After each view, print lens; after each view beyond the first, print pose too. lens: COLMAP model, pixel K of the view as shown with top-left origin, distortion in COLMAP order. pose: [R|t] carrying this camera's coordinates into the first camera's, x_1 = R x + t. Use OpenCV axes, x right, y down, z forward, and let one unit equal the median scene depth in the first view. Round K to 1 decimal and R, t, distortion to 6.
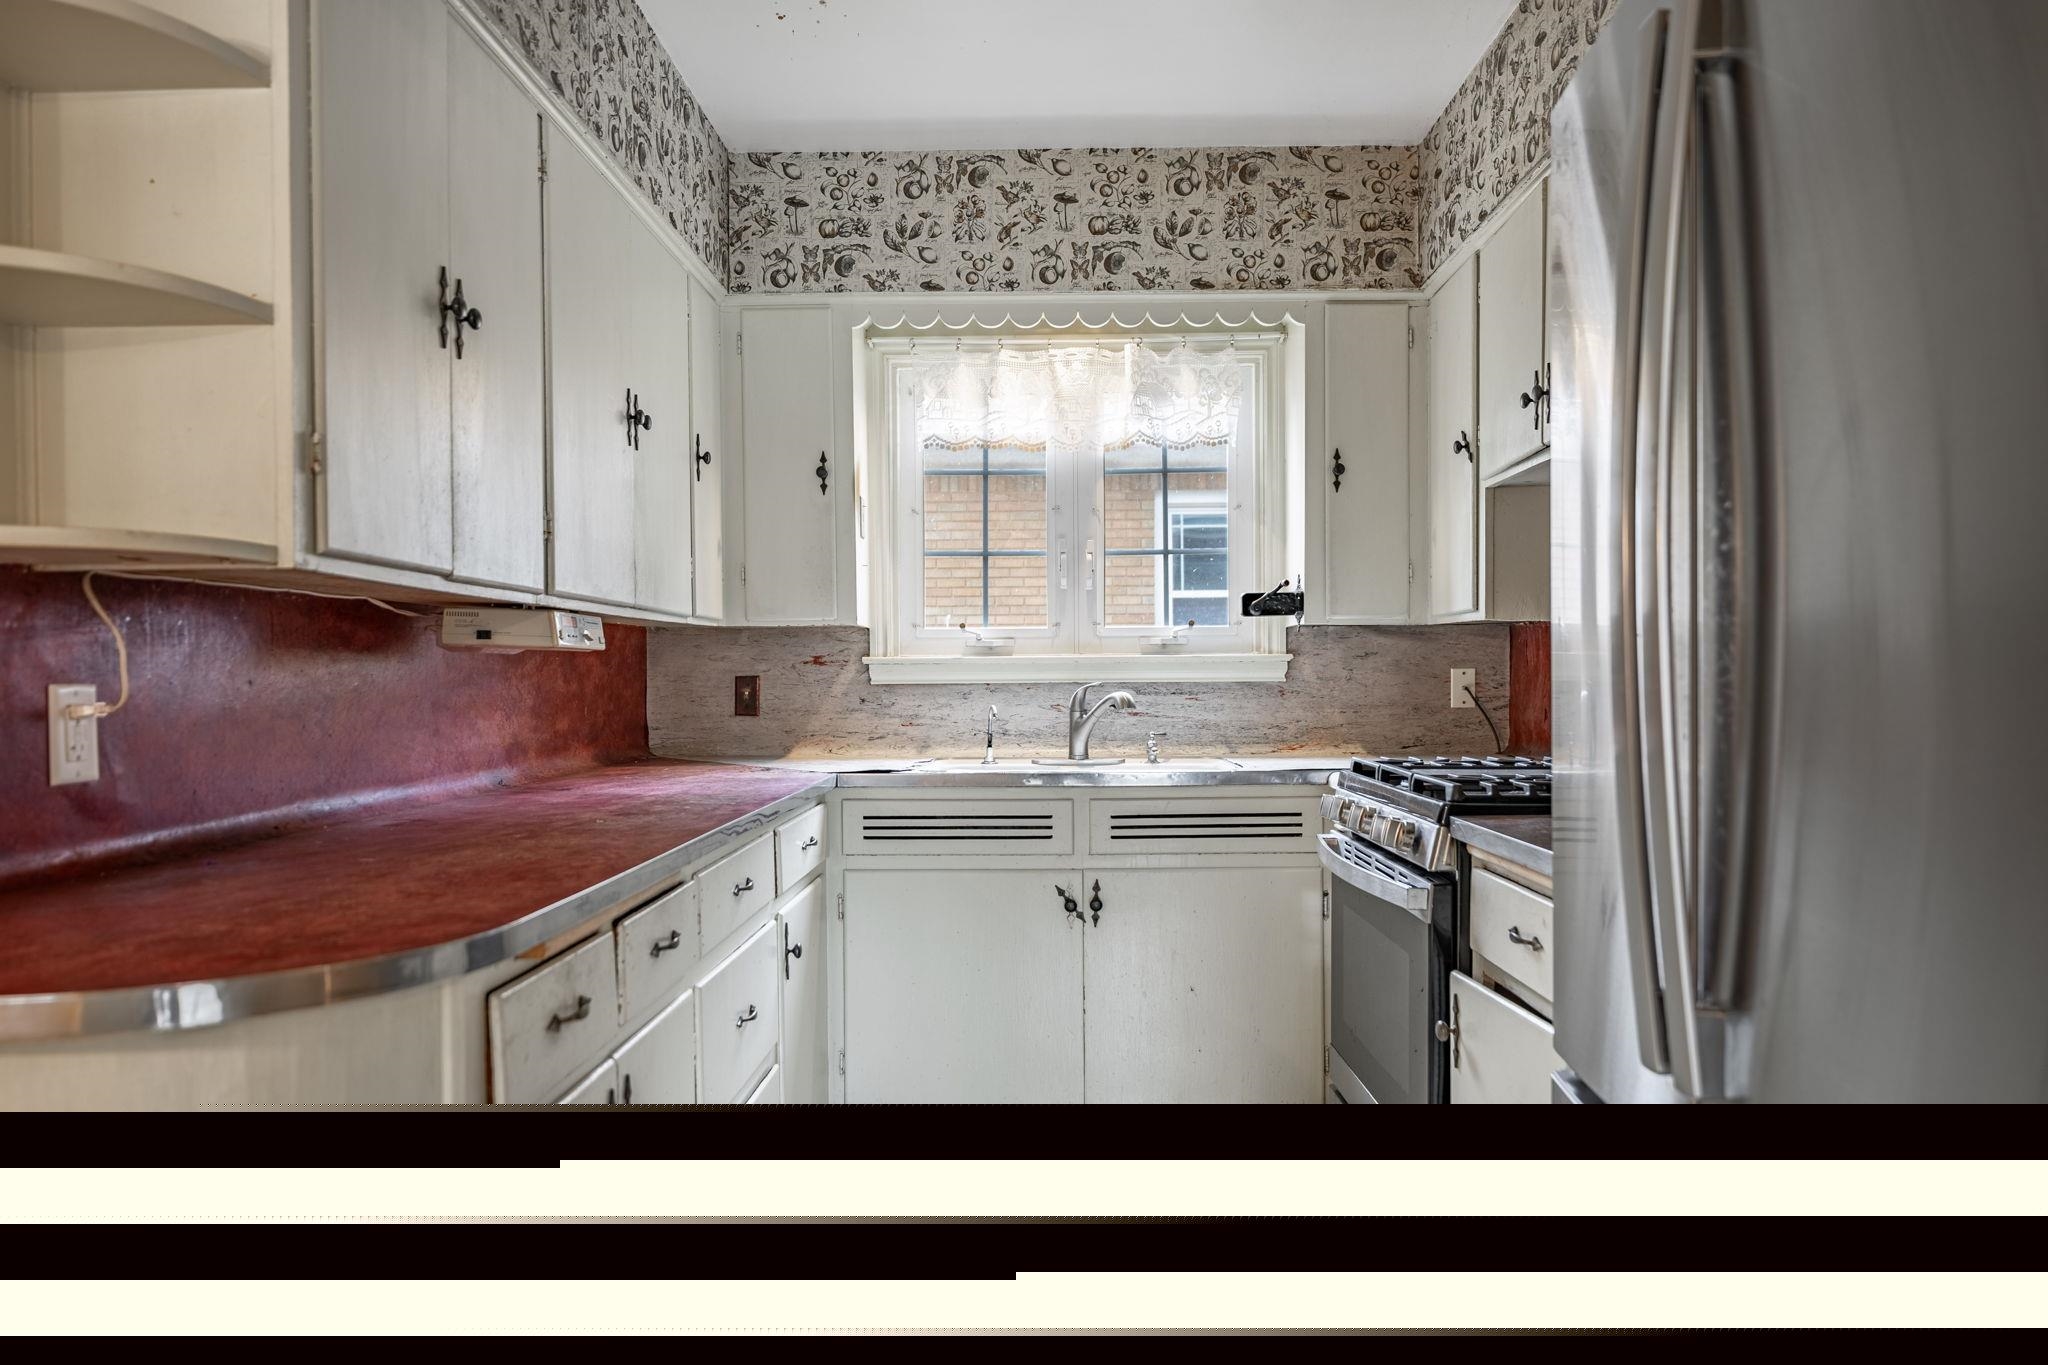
lens RADIAL K [[1348.7, 0, 1024.0], [0, 1348.7, 682.5], [0, 0, 1]] dist [-0.007932, -0.005230]
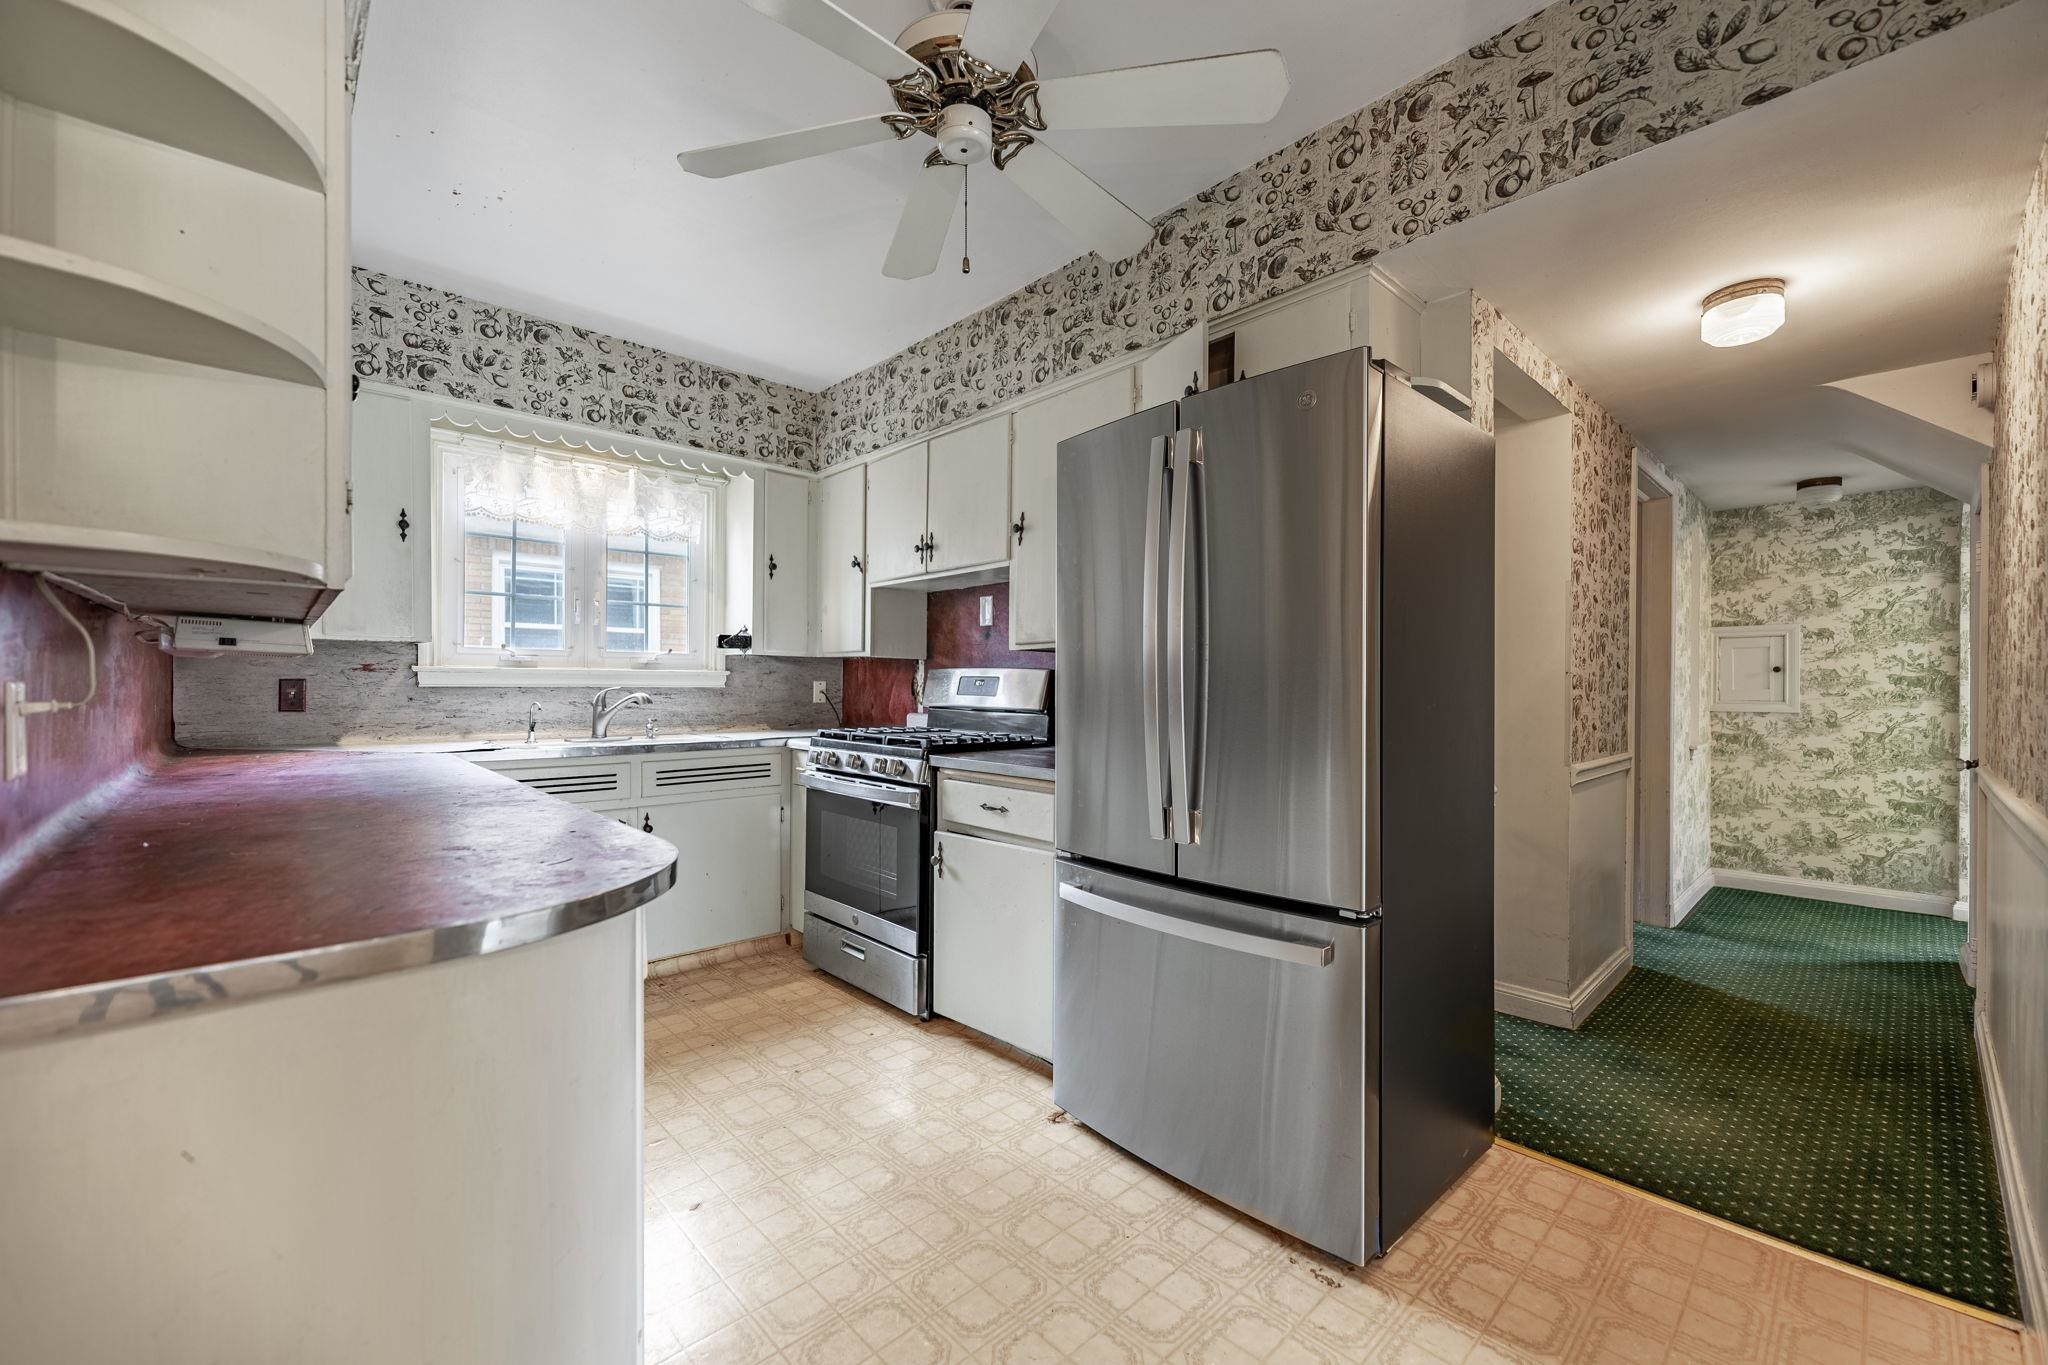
lens RADIAL K [[825.9, 0, 1024.0], [0, 825.9, 682.5], [0, 0, 1]] dist [0.000207, 0.000100]
pose [[0.716117, 0.013394, 0.697852, -0.272946], [-0.007994, 0.999908, -0.010988, 0.001462], [-0.697934, 0.002290, 0.716158, 0.005276]]
